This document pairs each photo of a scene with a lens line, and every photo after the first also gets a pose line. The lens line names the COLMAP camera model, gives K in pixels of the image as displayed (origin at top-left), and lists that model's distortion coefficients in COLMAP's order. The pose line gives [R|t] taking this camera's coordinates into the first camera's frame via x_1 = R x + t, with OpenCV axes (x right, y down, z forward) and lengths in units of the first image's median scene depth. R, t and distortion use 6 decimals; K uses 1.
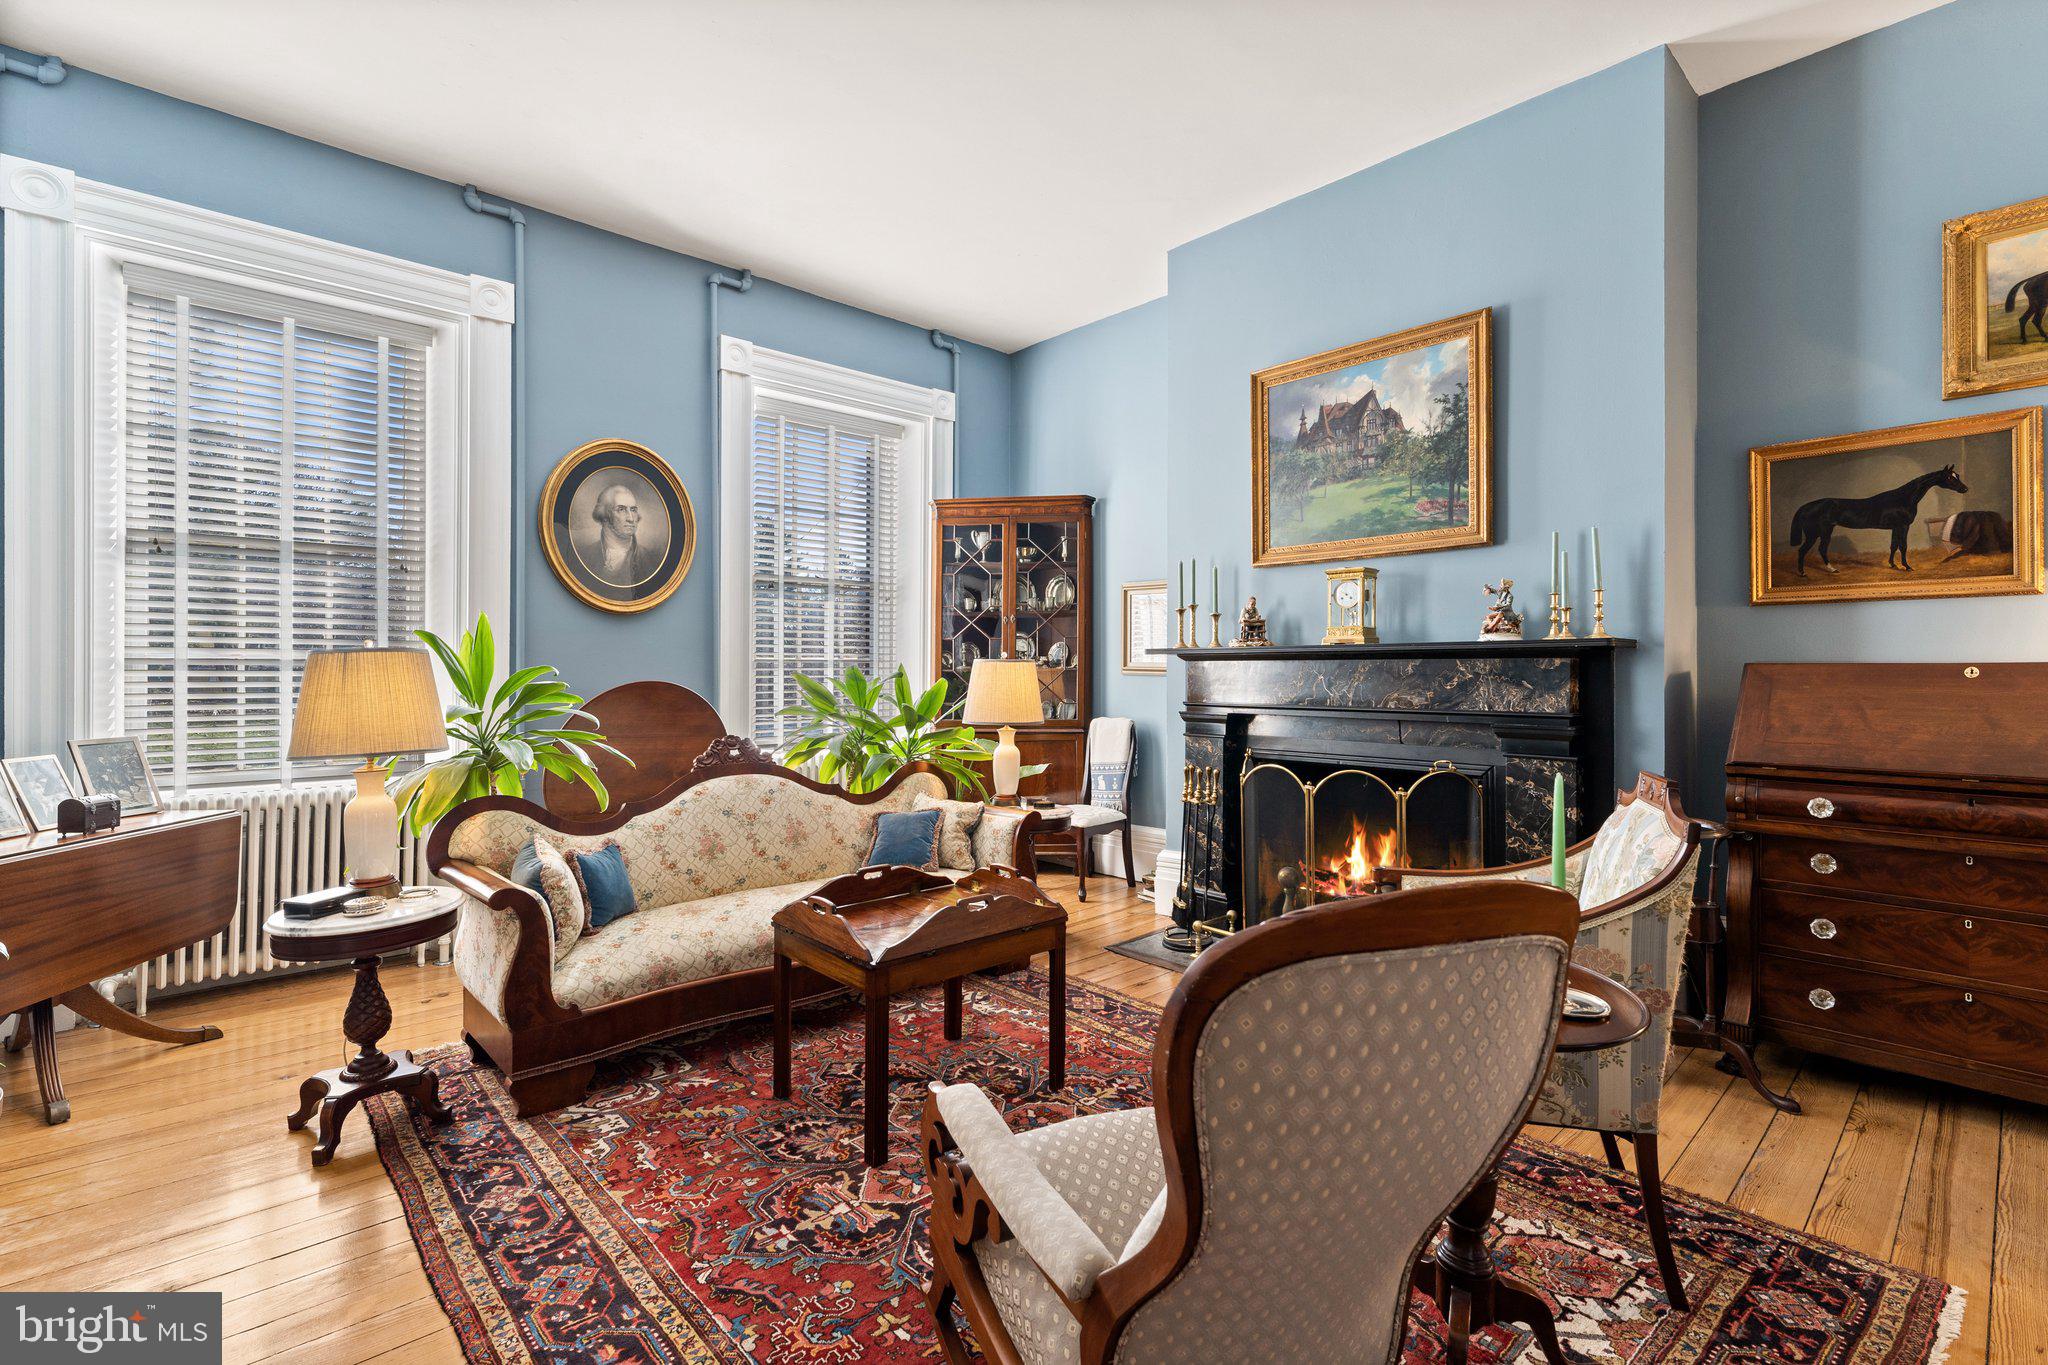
lens RADIAL K [[938.3, 0, 1027.3], [0, 938.3, 666.7], [0, 0, 1]] dist [0.000100, -0.000115]
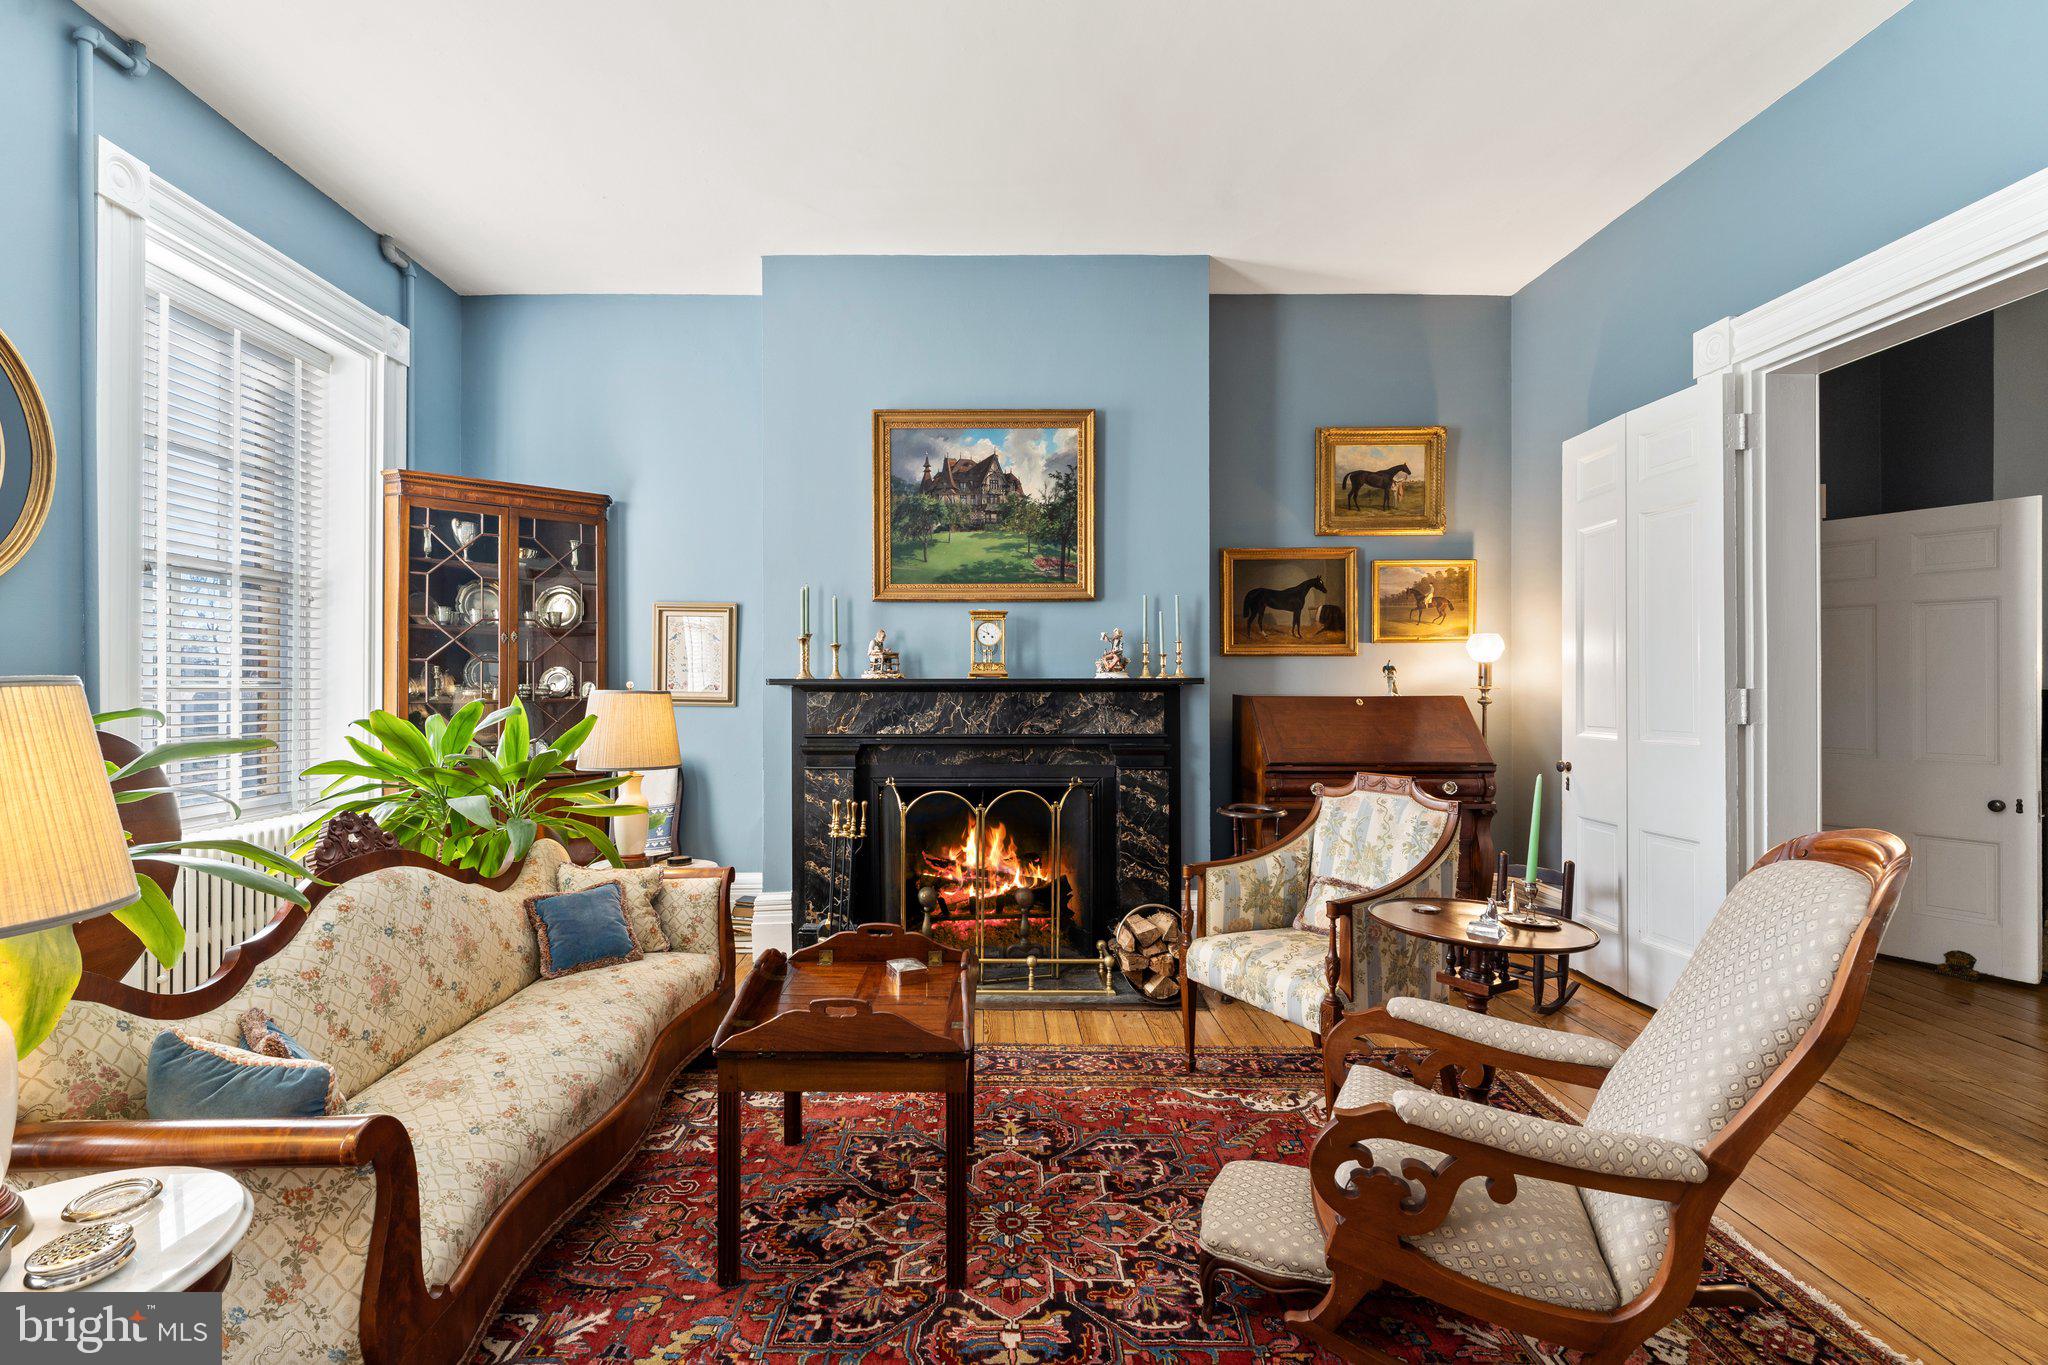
lens RADIAL K [[937.6, 0, 987.3], [0, 937.6, 685.7], [0, 0, 1]] dist [0.001390, -0.000049]
pose [[0.676349, 0.004453, 0.736568, -0.490134], [-0.002145, 0.999989, -0.004076, -0.010612], [-0.736578, 0.001177, 0.676351, 0.249134]]
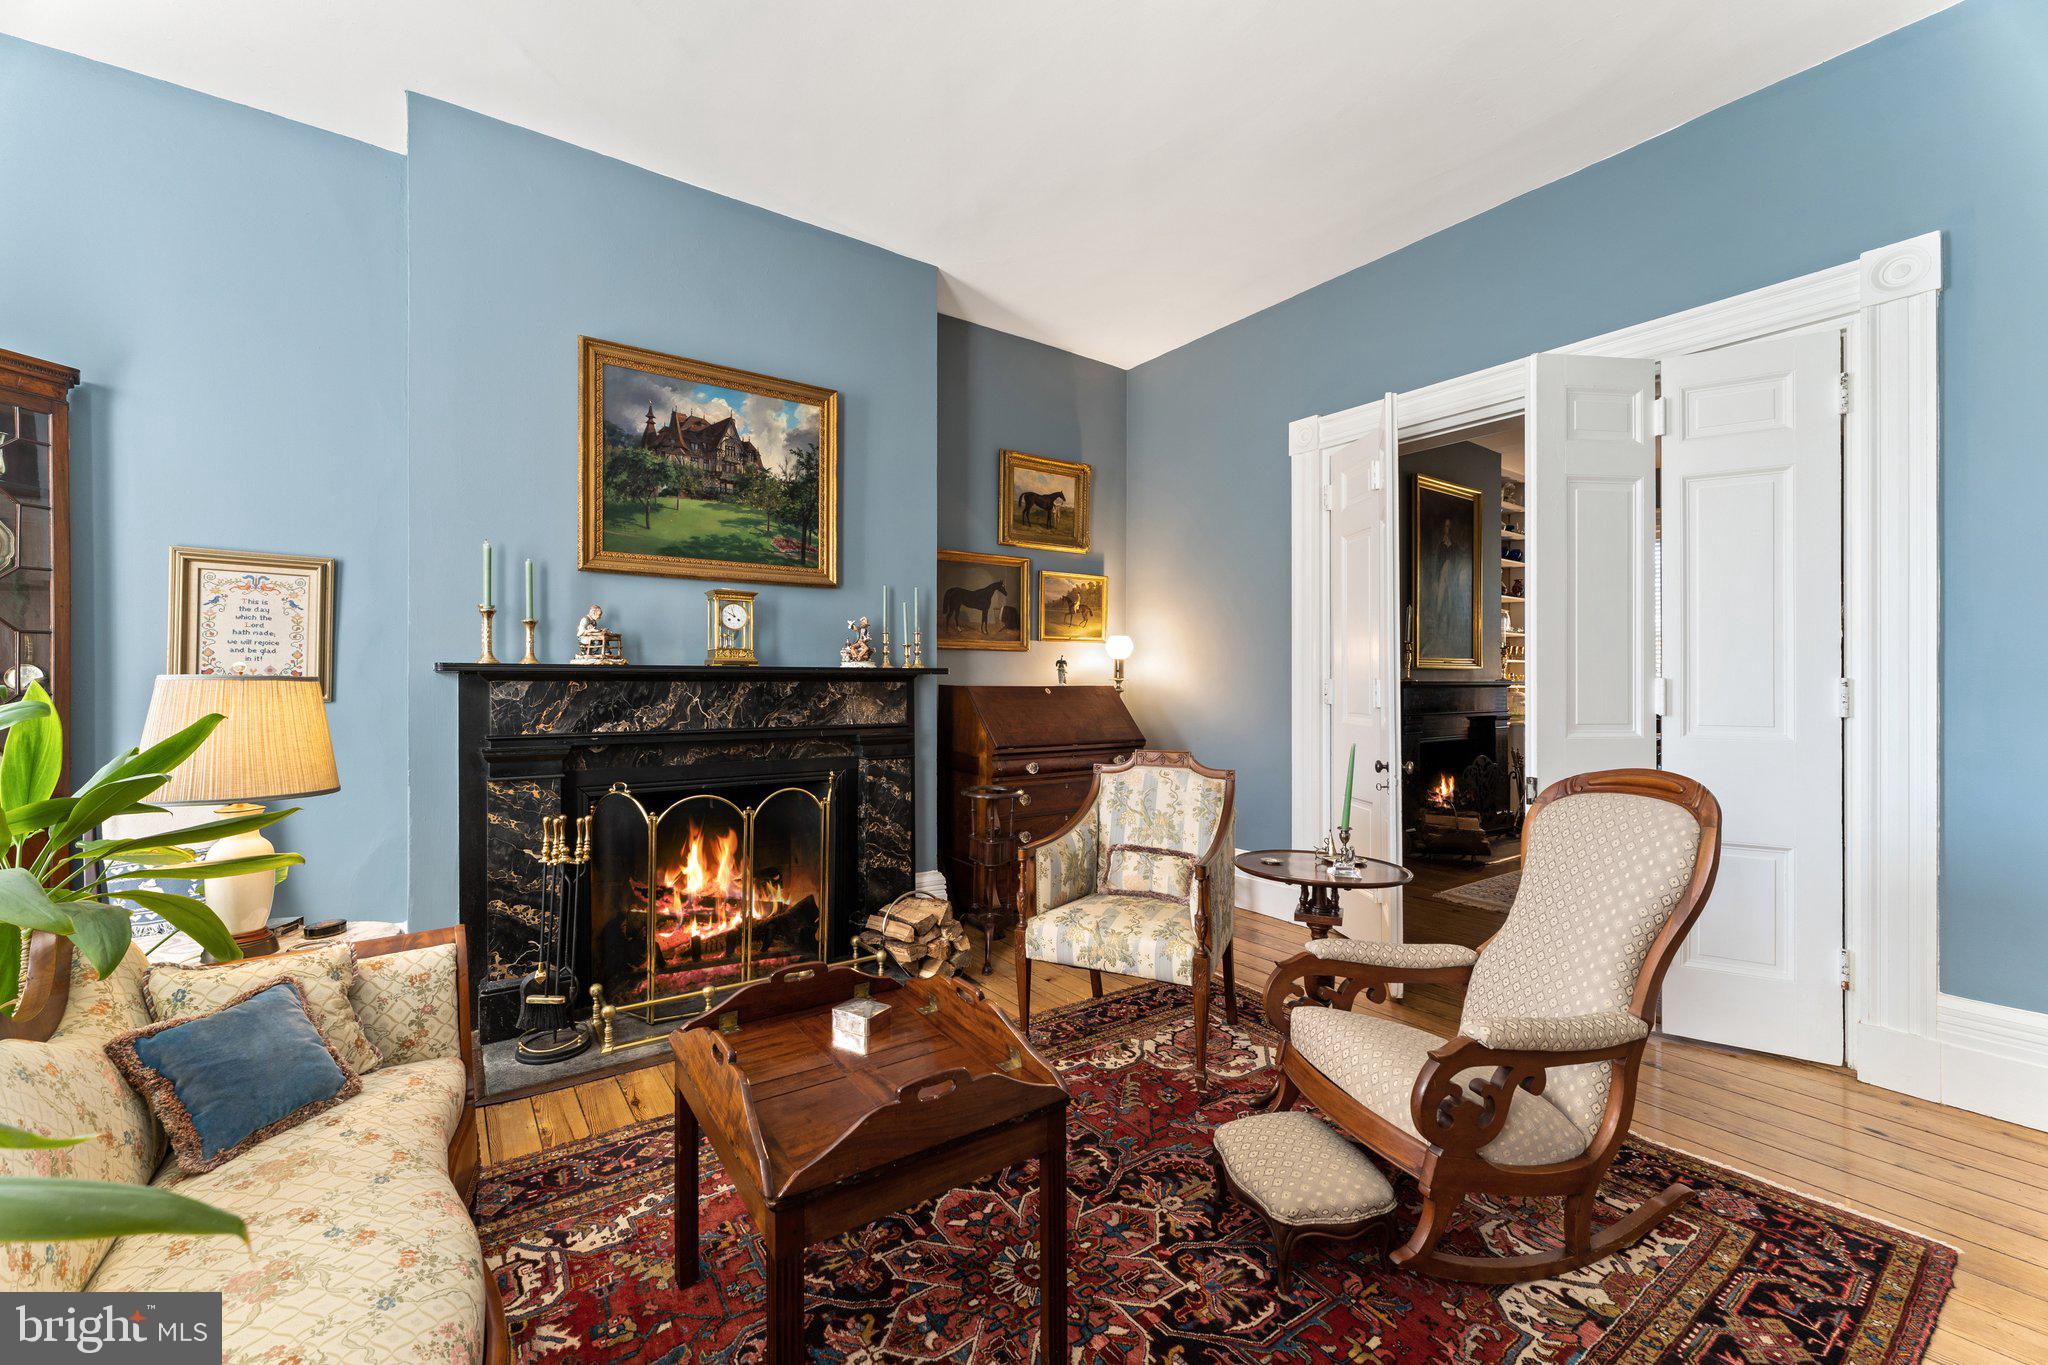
lens RADIAL K [[827.3, 0, 1025.1], [0, 827.3, 682.9], [0, 0, 1]] dist [0.000736, -0.000086]
pose [[0.123075, 0.004522, 0.992387, -0.505117], [-0.000951, 0.999990, -0.004438, -0.002284], [-0.992397, -0.000398, 0.123078, 0.592127]]
